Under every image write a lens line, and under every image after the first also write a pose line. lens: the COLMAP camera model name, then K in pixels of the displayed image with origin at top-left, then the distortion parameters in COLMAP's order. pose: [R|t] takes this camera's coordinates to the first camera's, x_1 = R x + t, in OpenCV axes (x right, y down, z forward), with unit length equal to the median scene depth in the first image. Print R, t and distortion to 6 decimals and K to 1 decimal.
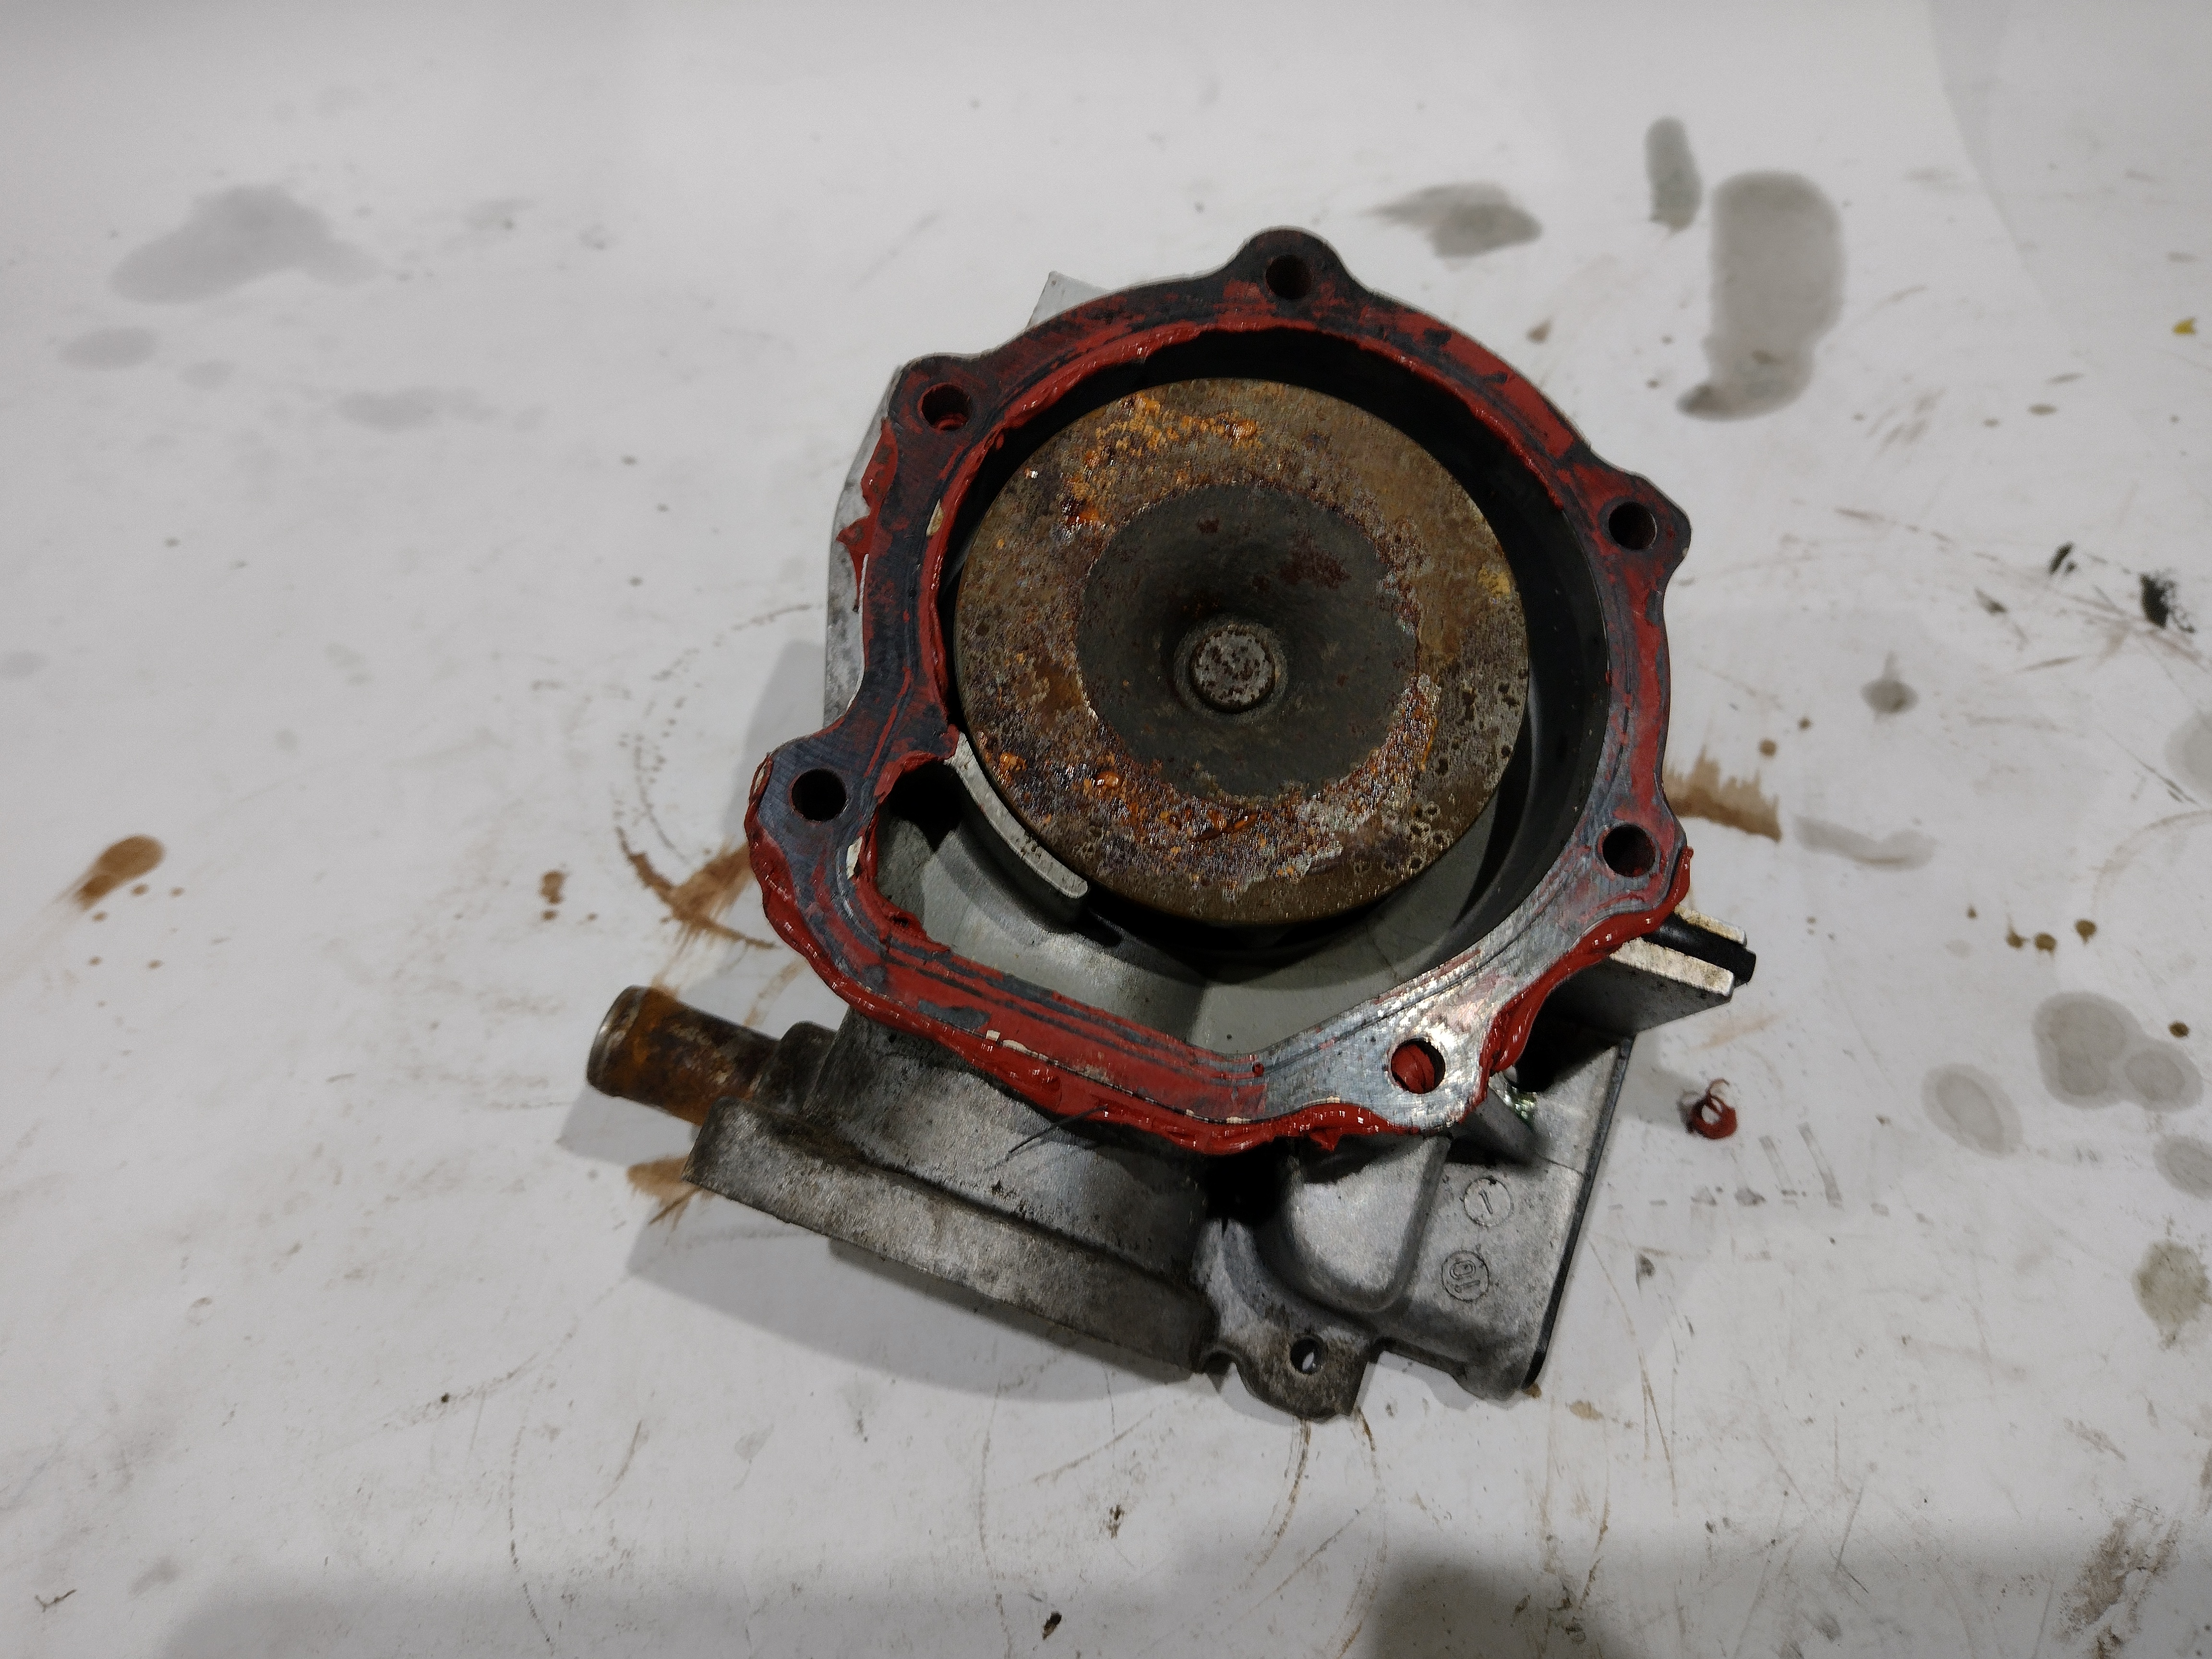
lens RADIAL K [[1712.6, 0, 1156.6], [0, 1712.6, 809.1], [0, 0, 1]] dist [0.011678, -0.037505]
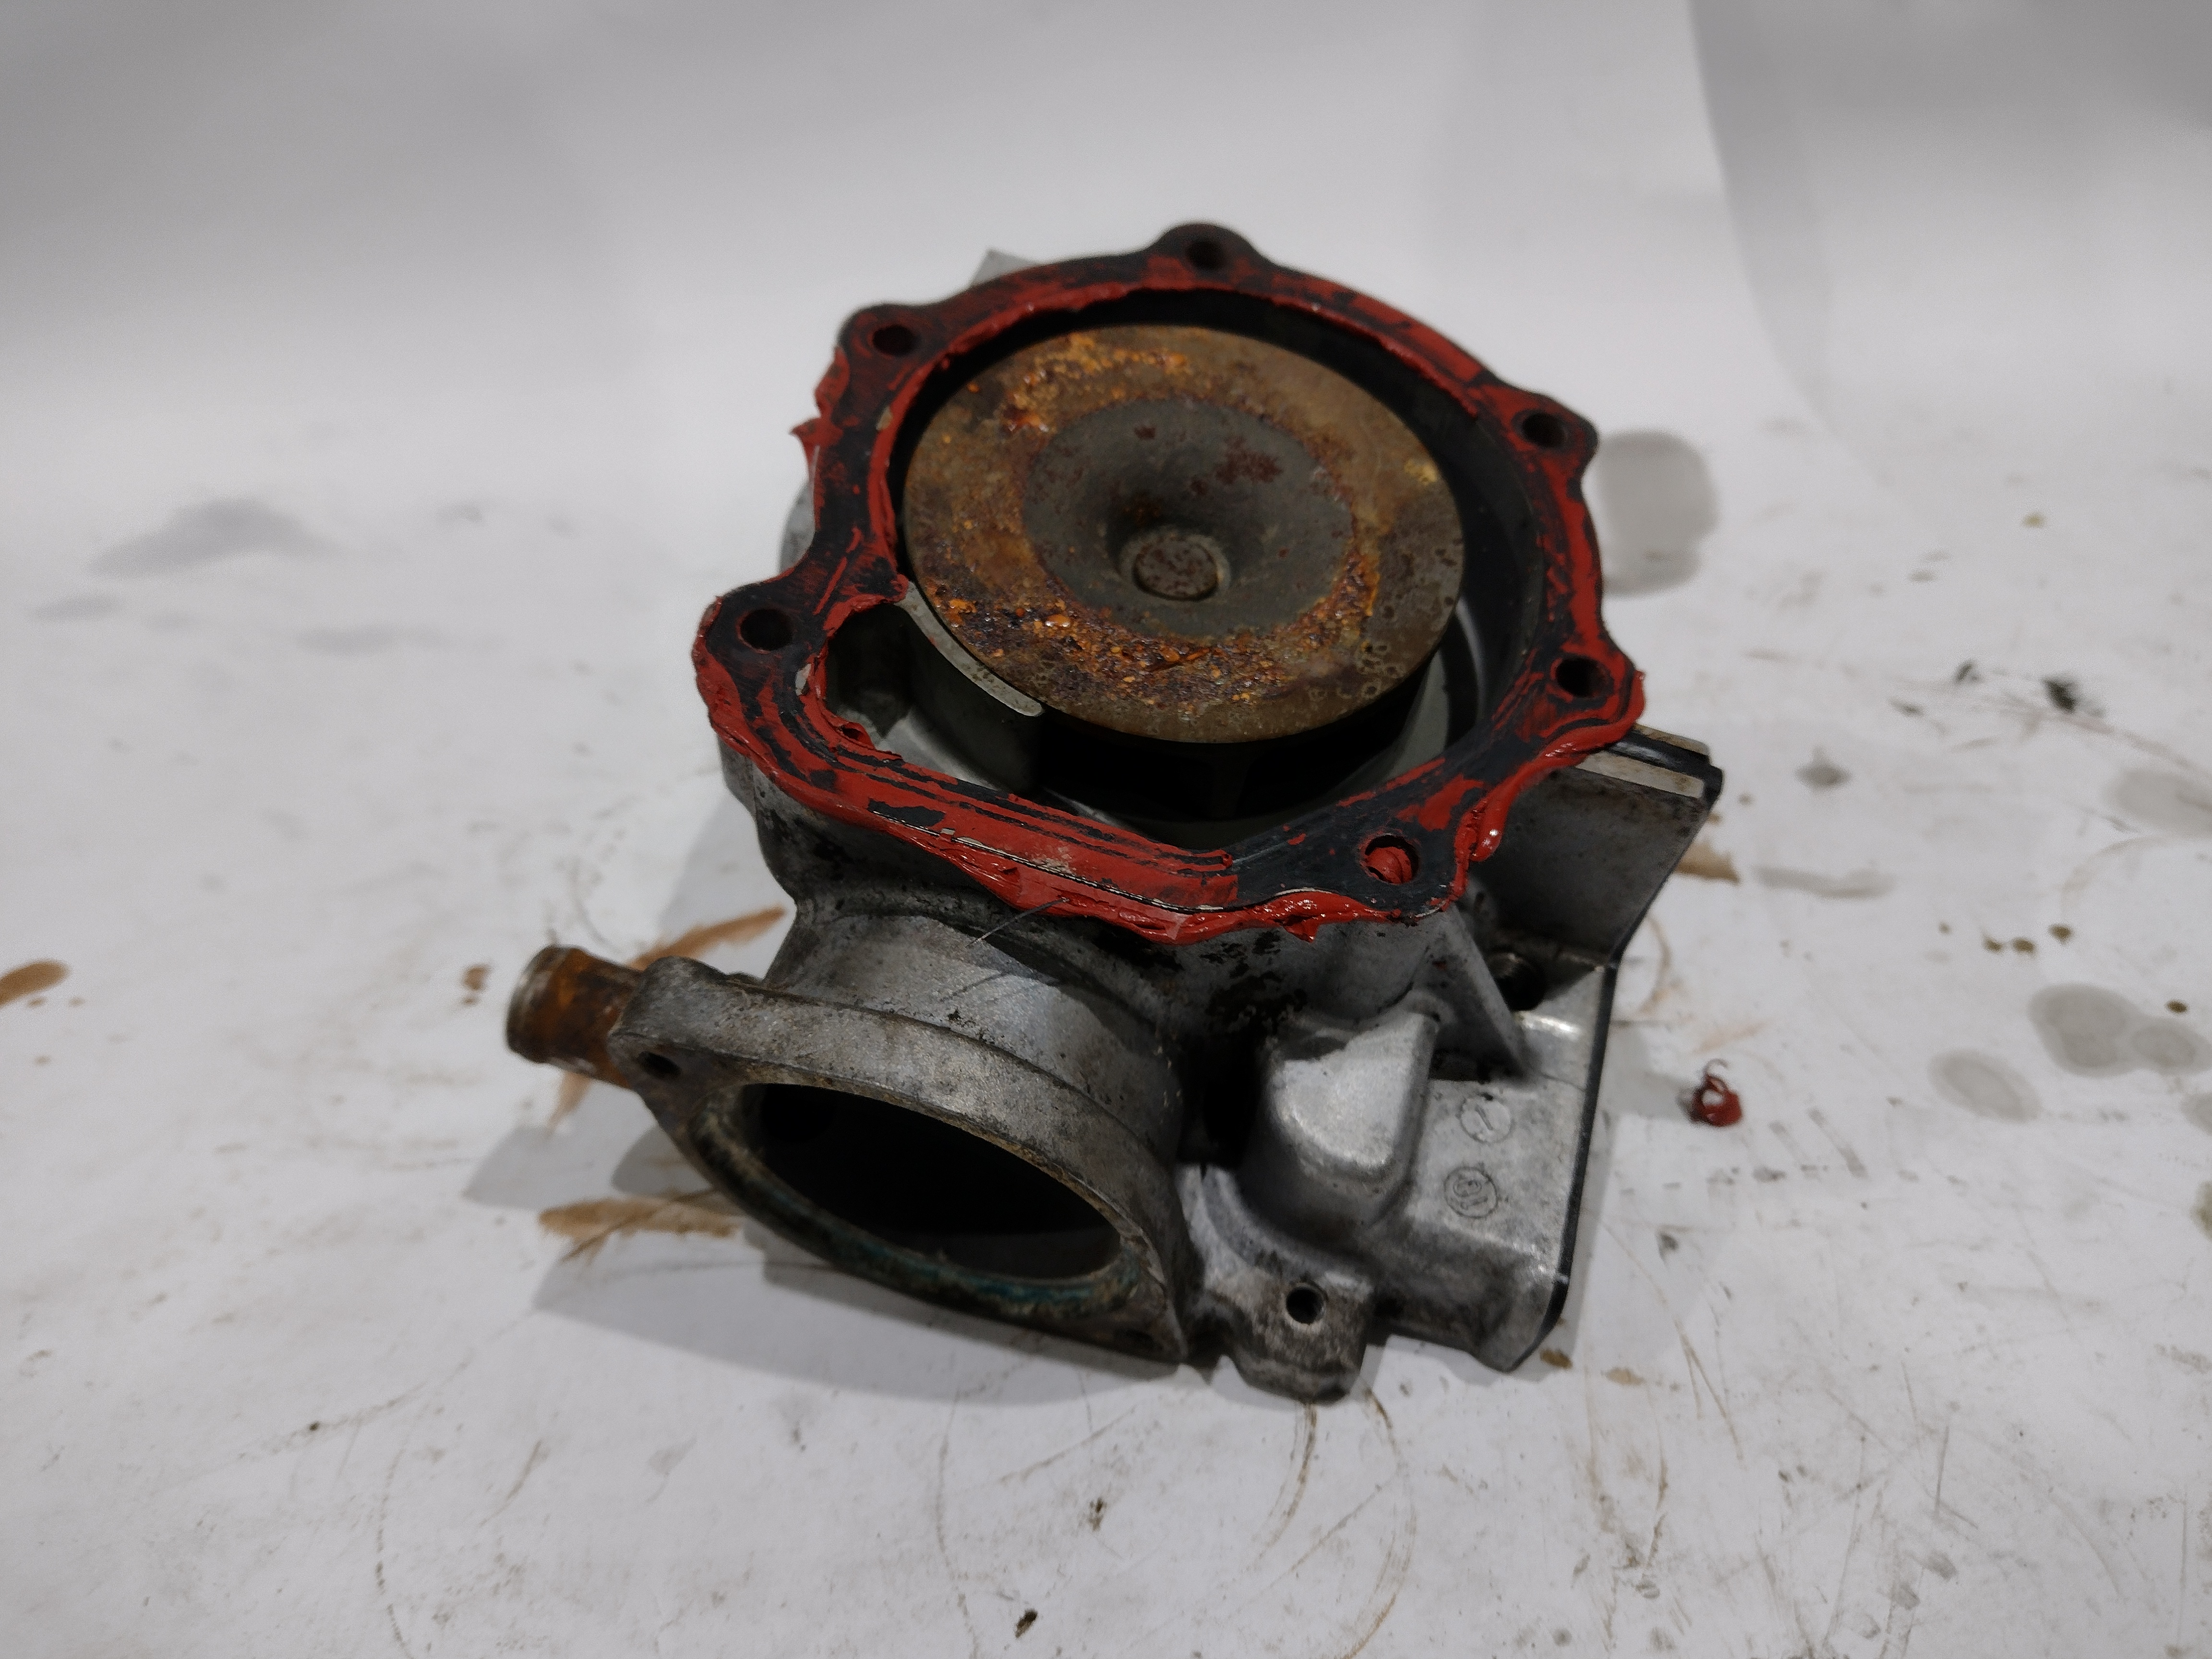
lens RADIAL K [[1712.6, 0, 1147.1], [0, 1712.6, 761.7], [0, 0, 1]] dist [0.011678, -0.037505]
pose [[0.998371, -0.042274, 0.038323, -0.016183], [0.052662, 0.941218, -0.333671, 0.349951], [-0.021964, 0.335145, 0.941910, 0.071245]]
